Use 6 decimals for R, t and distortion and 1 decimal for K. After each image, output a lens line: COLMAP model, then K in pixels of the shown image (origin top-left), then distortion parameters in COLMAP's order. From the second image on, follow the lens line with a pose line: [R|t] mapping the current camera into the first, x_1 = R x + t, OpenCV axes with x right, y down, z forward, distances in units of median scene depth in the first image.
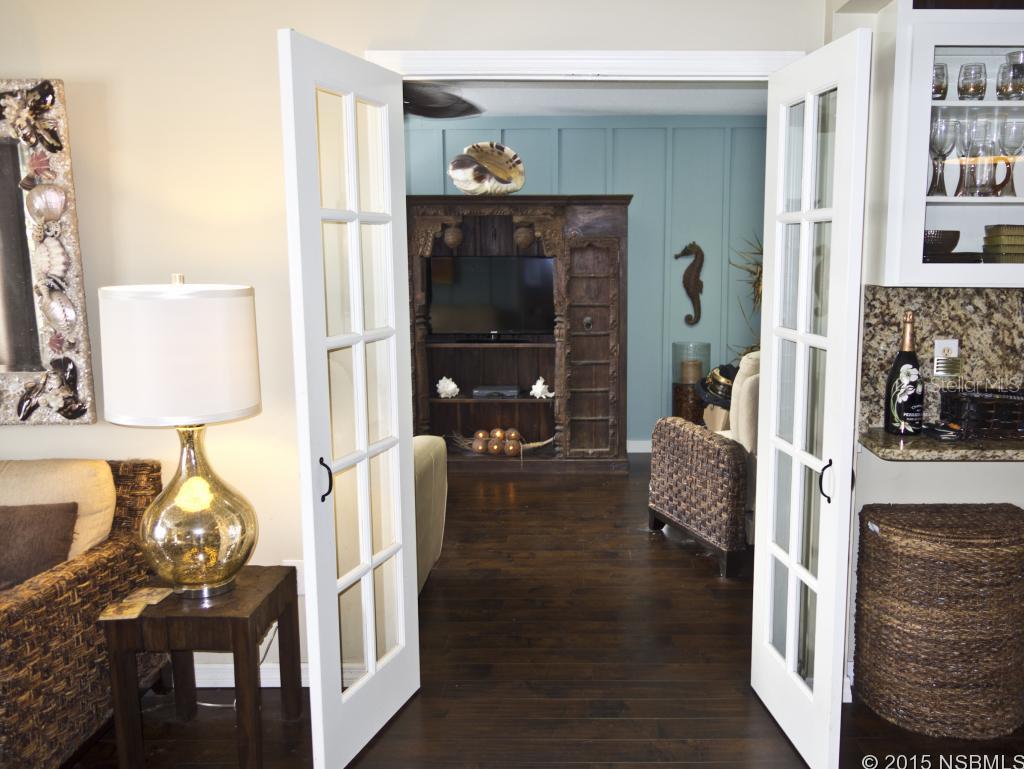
lens RADIAL K [[940.9, 0, 512.0], [0, 940.9, 384.5], [0, 0, 1]] dist [-0.013648, 0.004251]
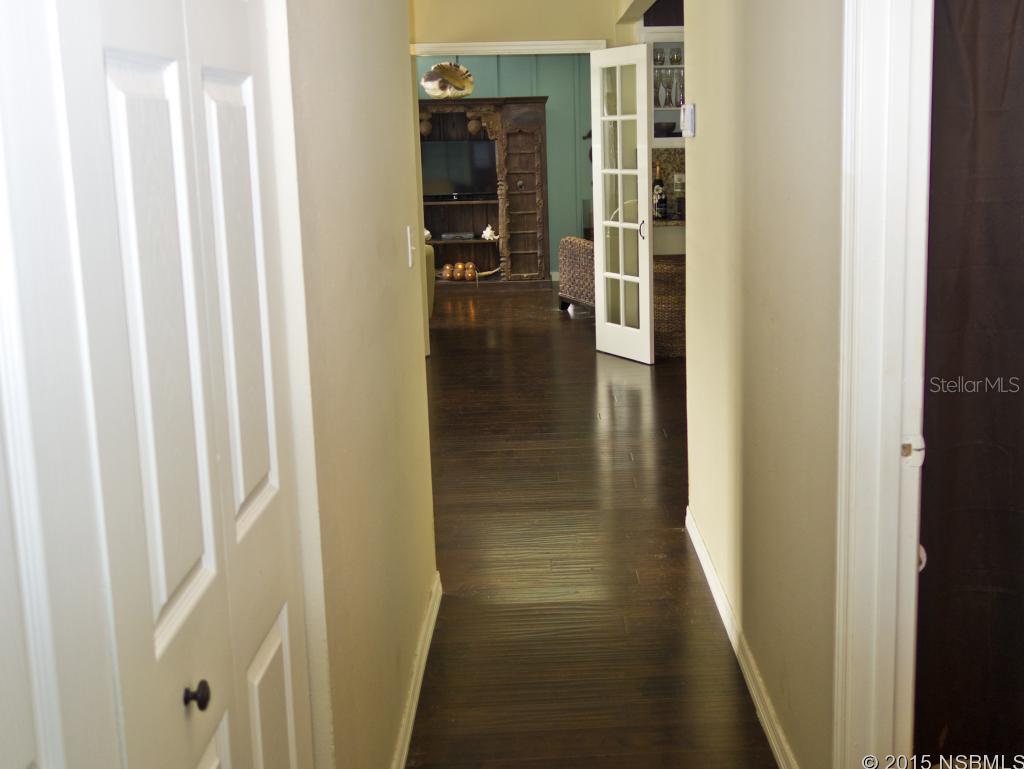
lens RADIAL K [[1357.3, 0, 512.0], [0, 1357.3, 384.5], [0, 0, 1]] dist [-0.134518, 0.018063]
pose [[0.998773, -0.030116, 0.039324, -0.022847], [0.028504, 0.998756, 0.040924, 0.153557], [-0.040507, -0.039753, 0.998388, -1.074629]]
